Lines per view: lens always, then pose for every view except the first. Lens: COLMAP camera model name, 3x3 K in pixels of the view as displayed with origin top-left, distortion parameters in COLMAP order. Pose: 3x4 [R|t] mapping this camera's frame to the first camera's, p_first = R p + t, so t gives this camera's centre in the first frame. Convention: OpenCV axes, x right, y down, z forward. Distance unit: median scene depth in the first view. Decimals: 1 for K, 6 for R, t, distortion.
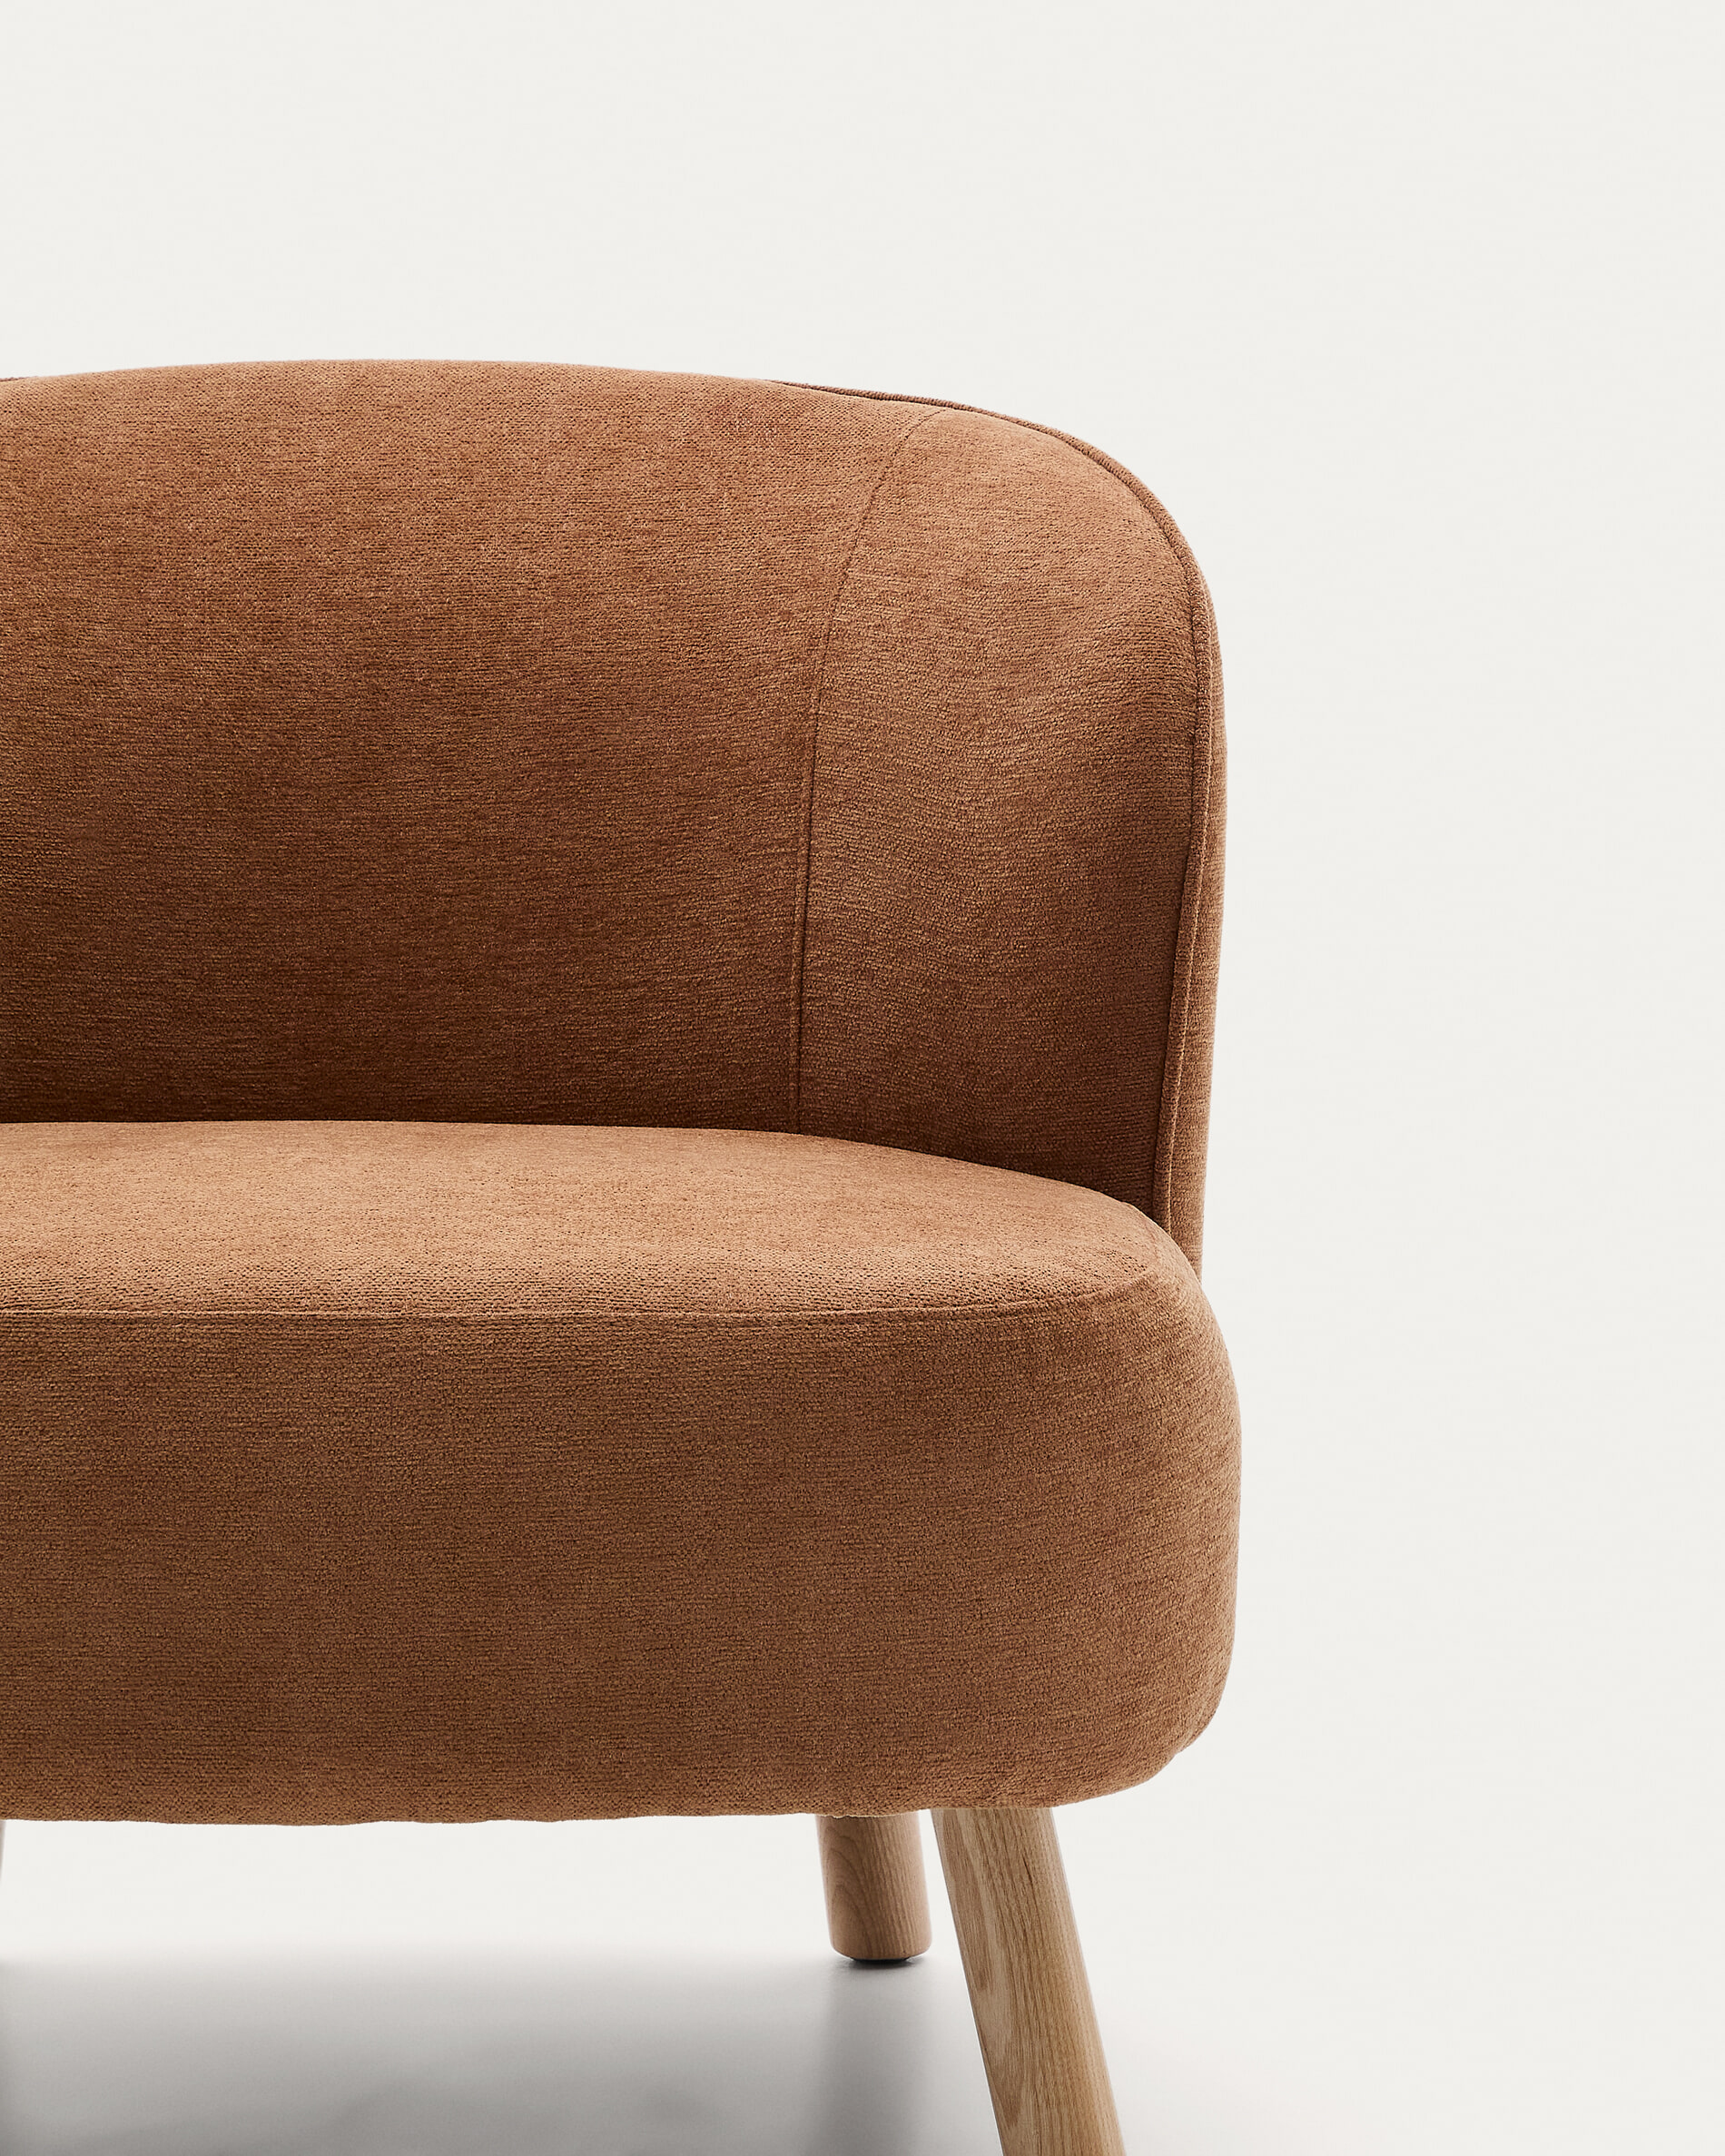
lens RADIAL K [[7609.5, 0, 858.8], [0, 7609.5, 1080.4], [0, 0, 1]] dist [0.016407, 0.000000]
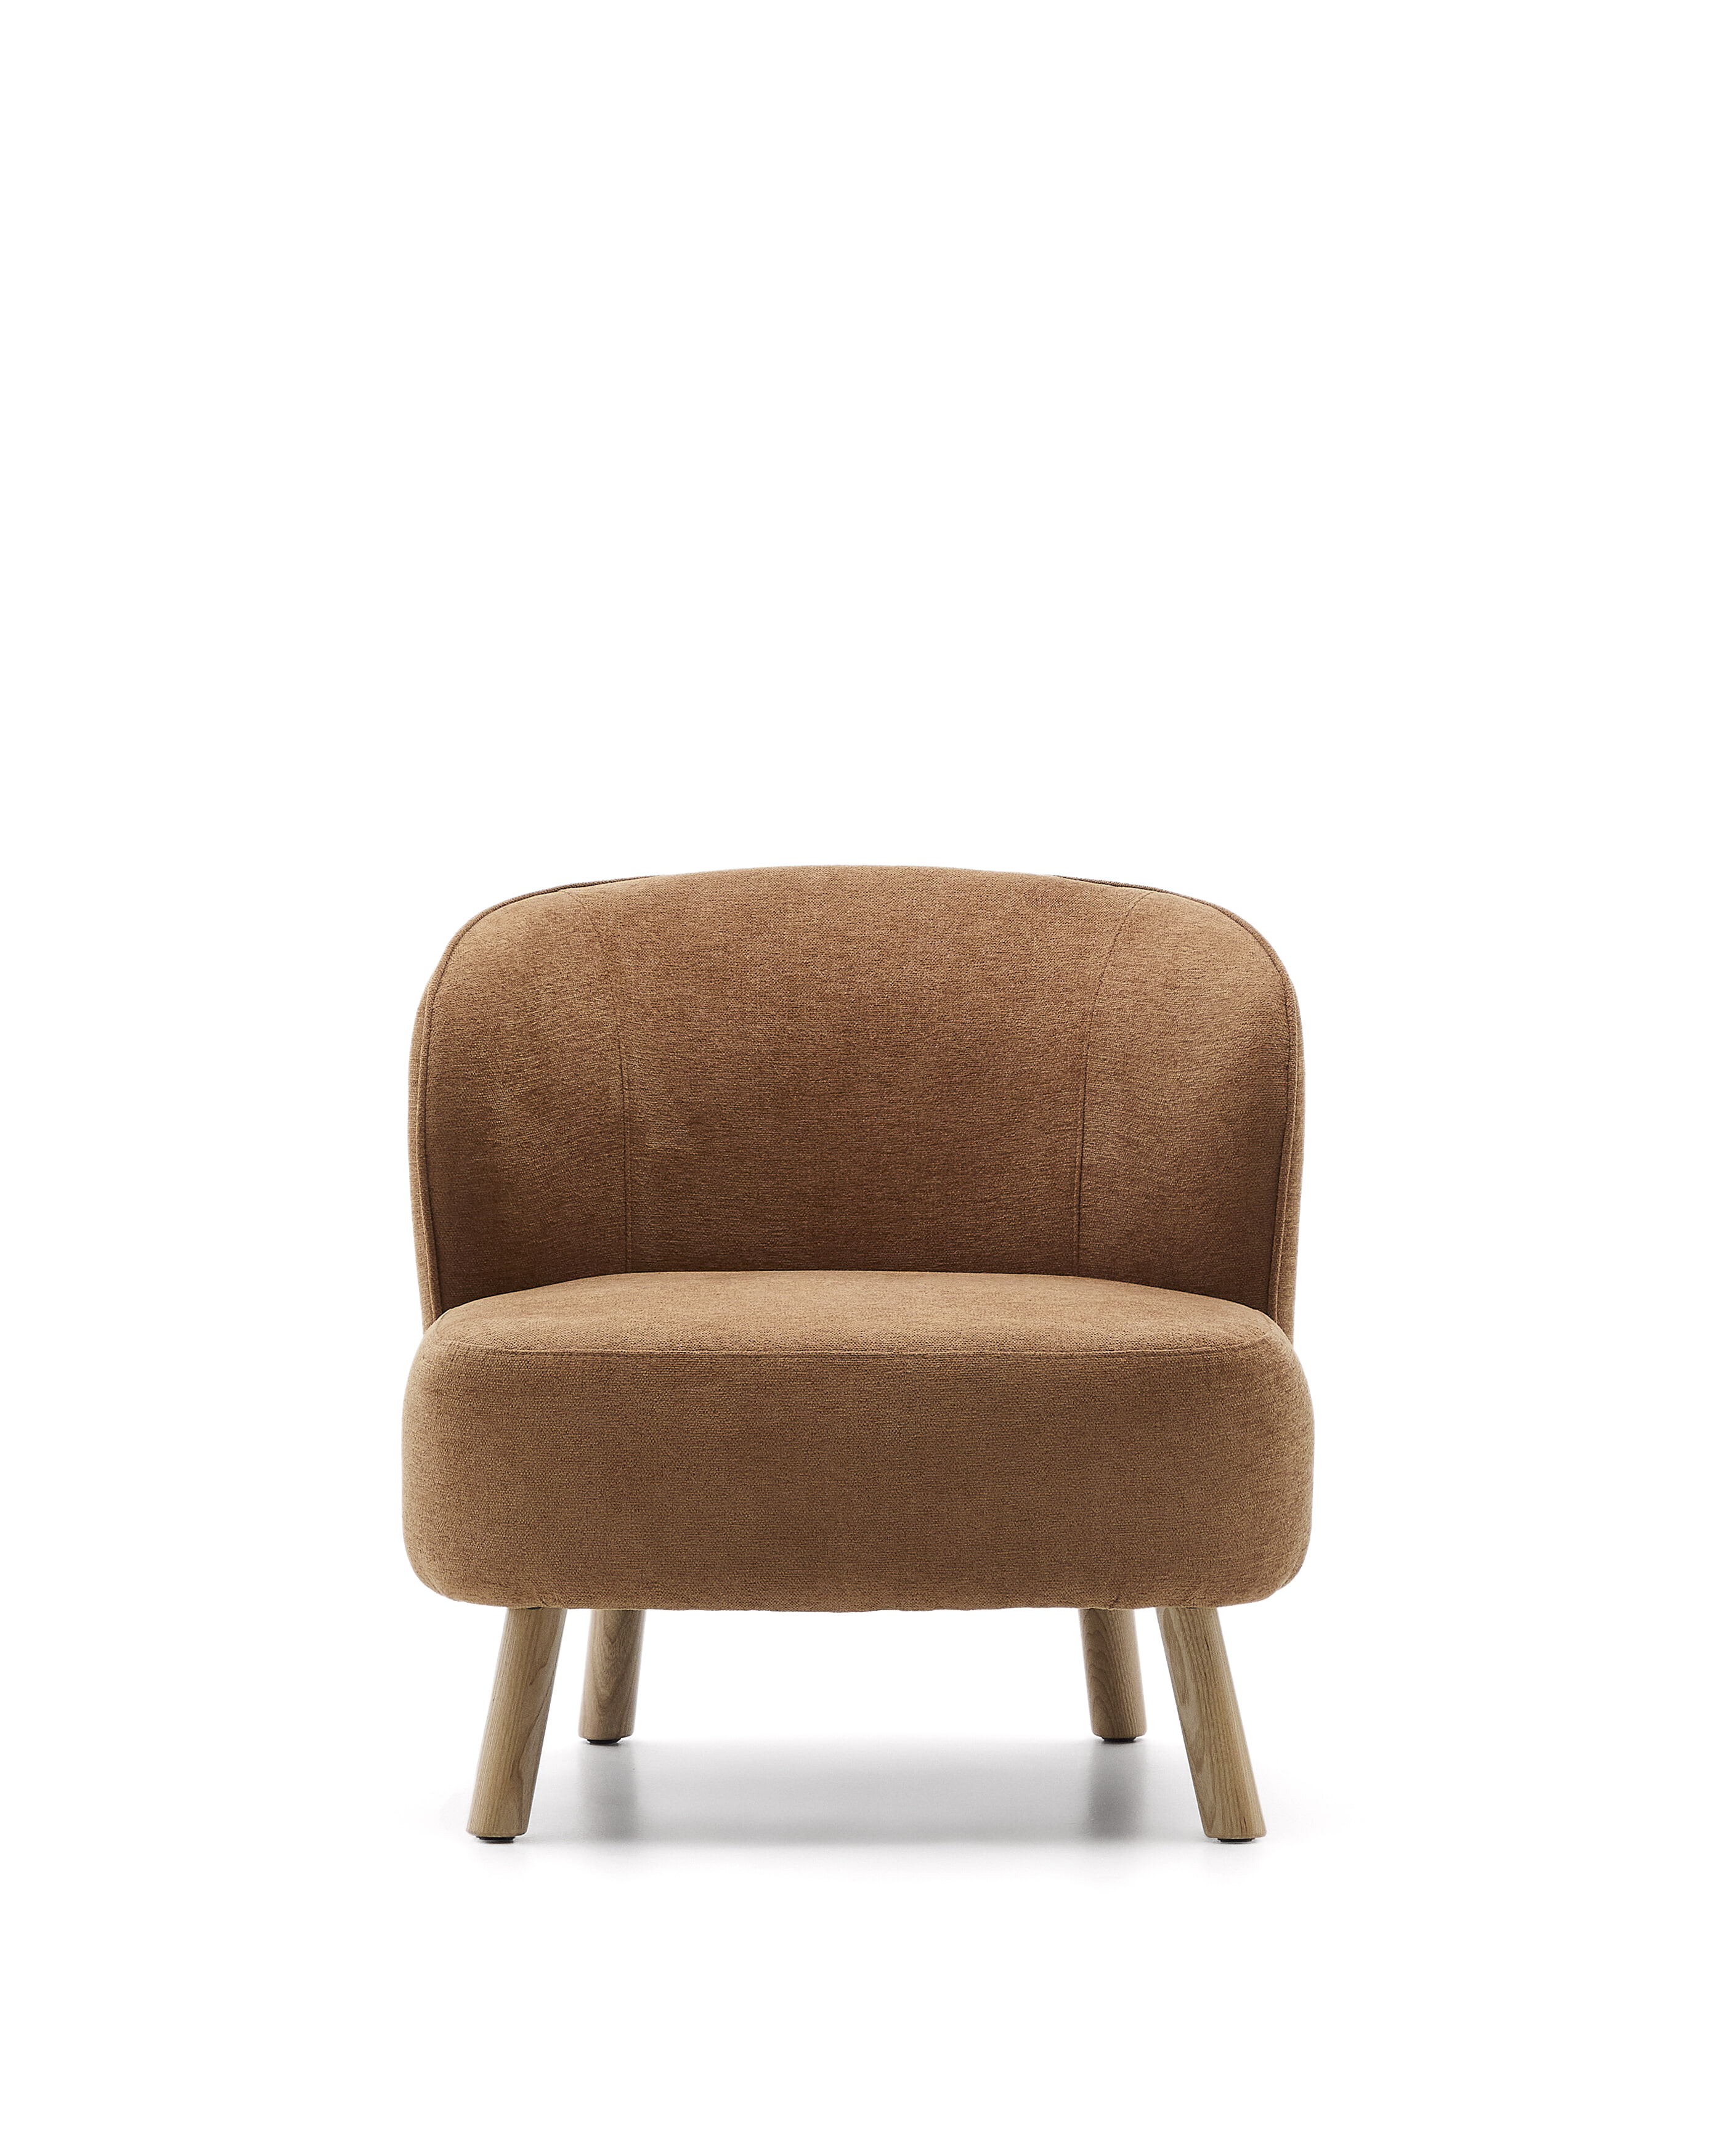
lens RADIAL K [[7609.5, 0, 865.6], [0, 7609.5, 1073.3], [0, 0, 1]] dist [0.016407, 0.000000]
pose [[0.999944, -0.003125, -0.010111, -0.042196], [0.002597, 0.998651, -0.051857, 0.054883], [0.010260, 0.051828, 0.998603, -0.898100]]
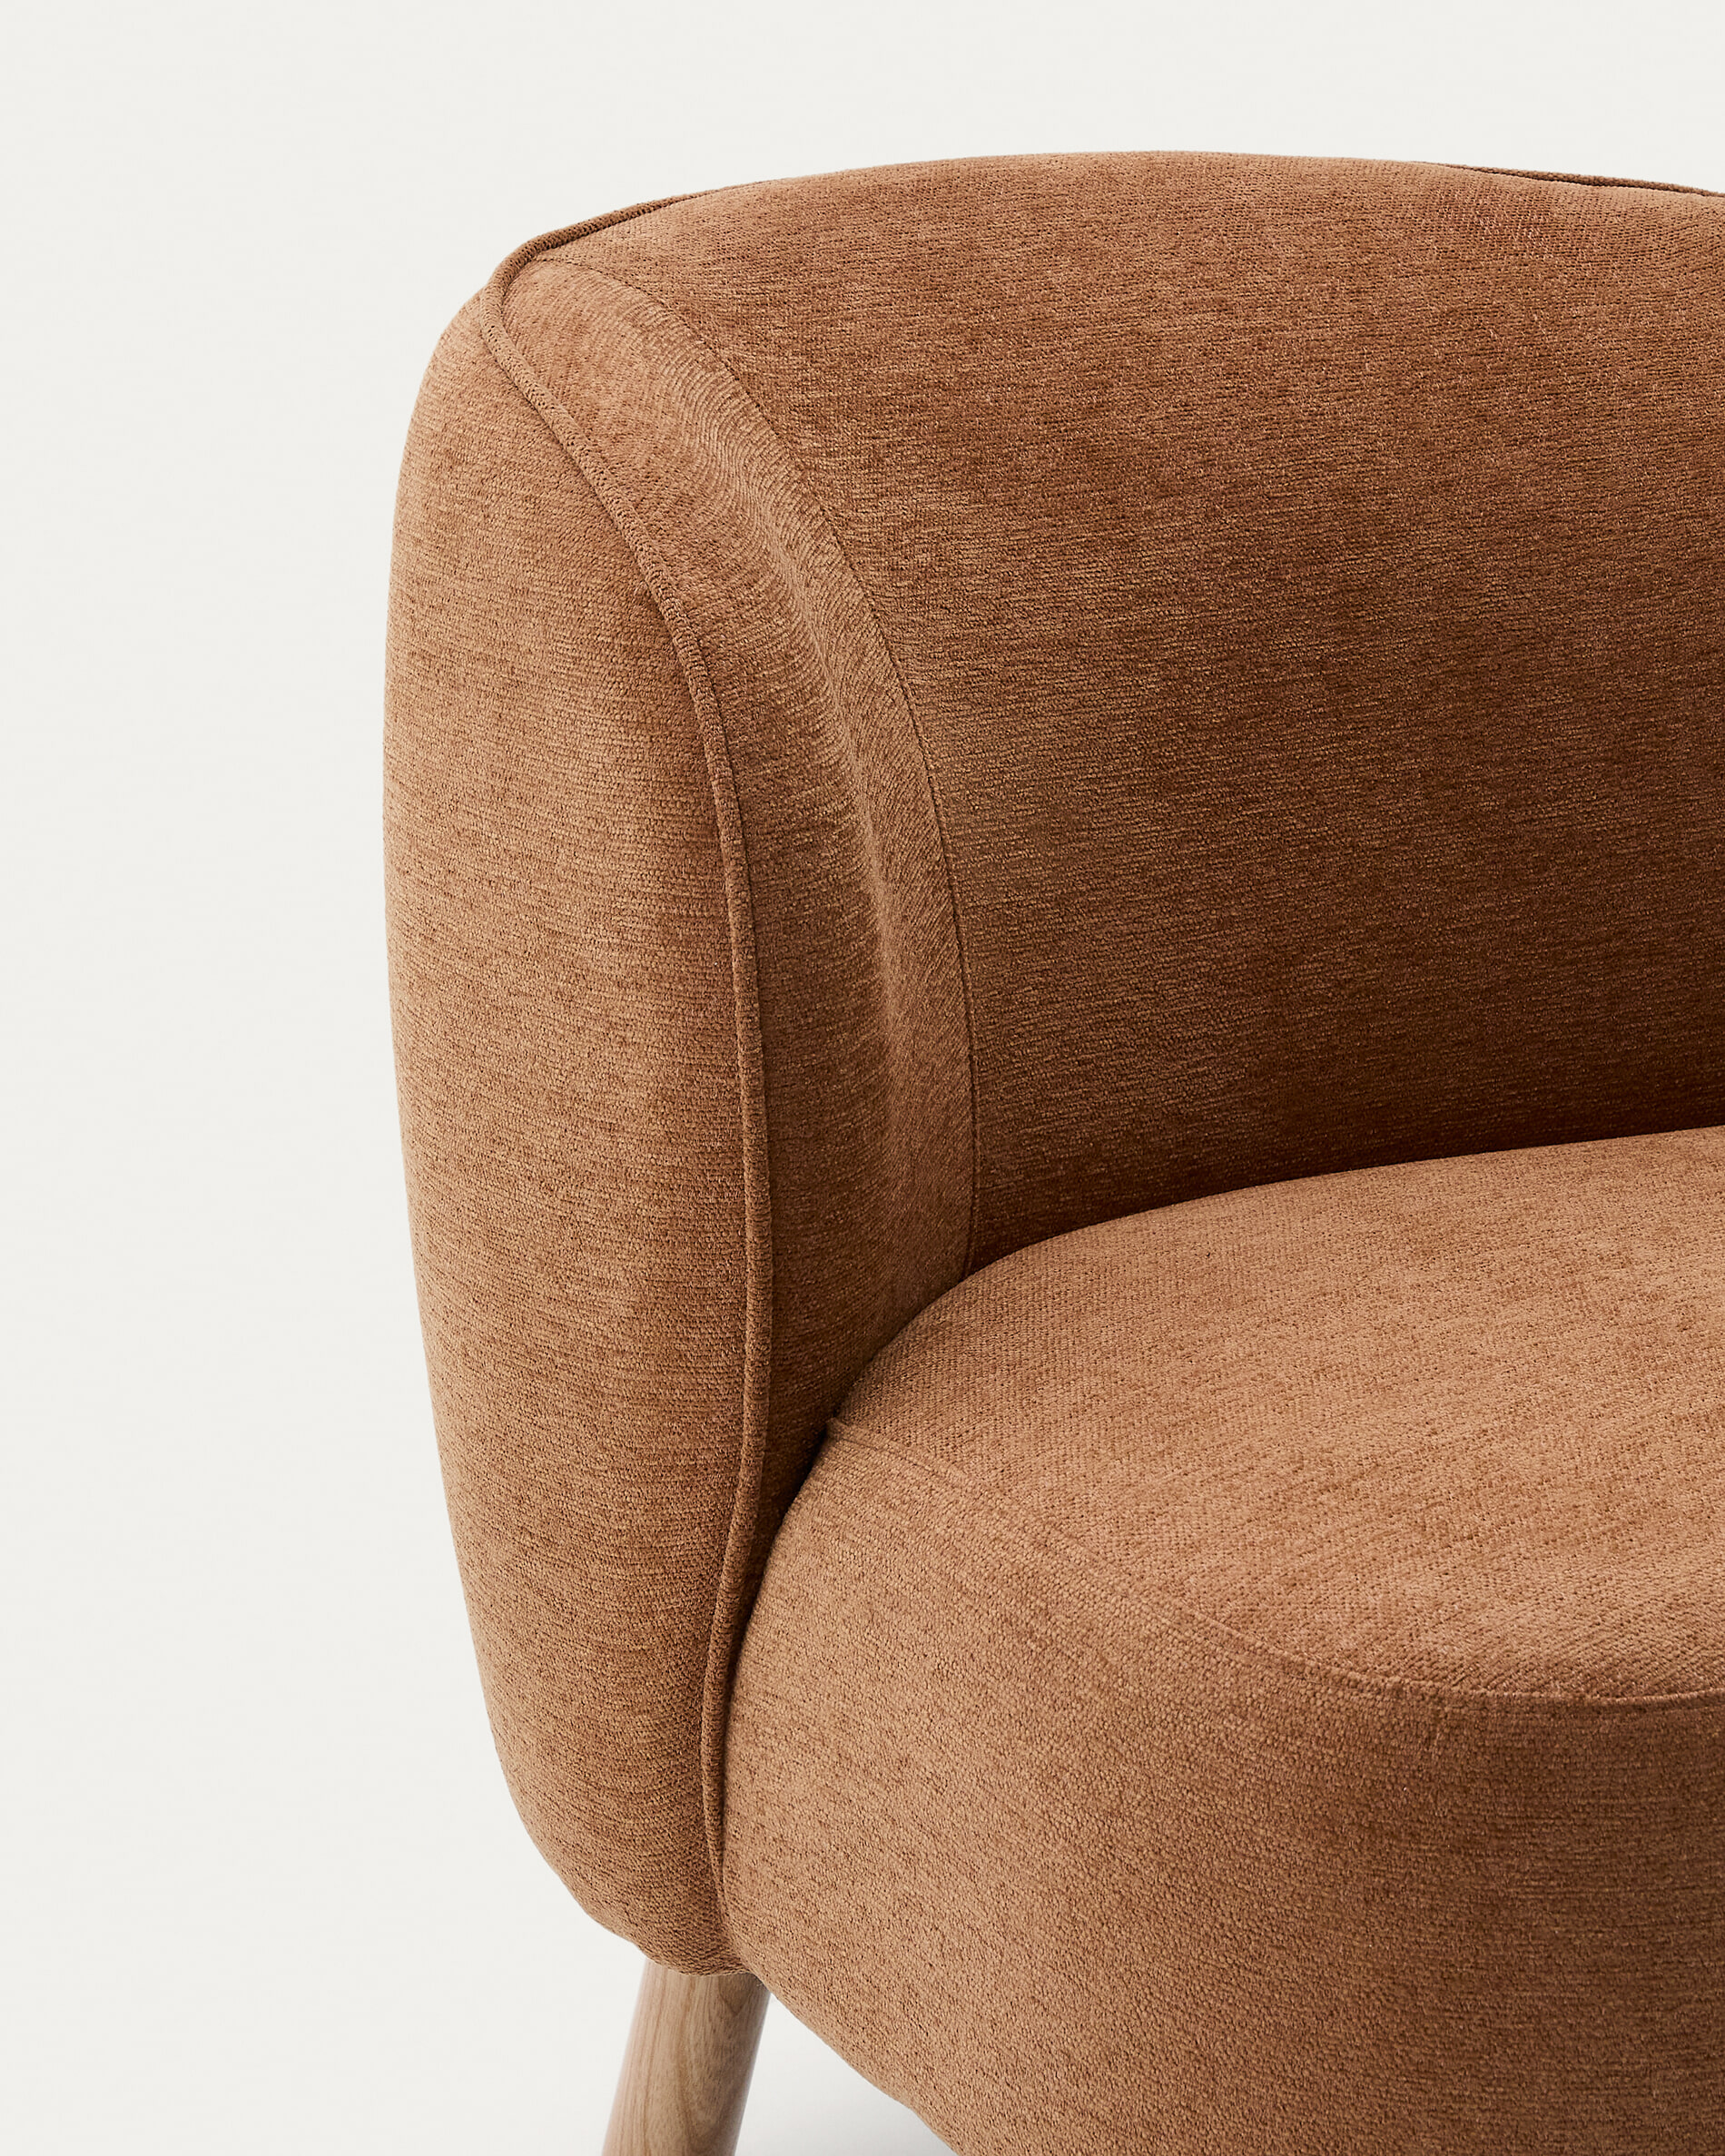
lens RADIAL K [[5328.2, 0, 861.6], [0, 5328.2, 1081.2], [0, 0, 1]] dist [0.131777, 0.000000]
pose [[0.869974, -0.123432, 0.477400, -0.387316], [0.060380, 0.987544, 0.145299, -0.088383], [-0.489388, -0.097581, 0.866590, 0.554405]]
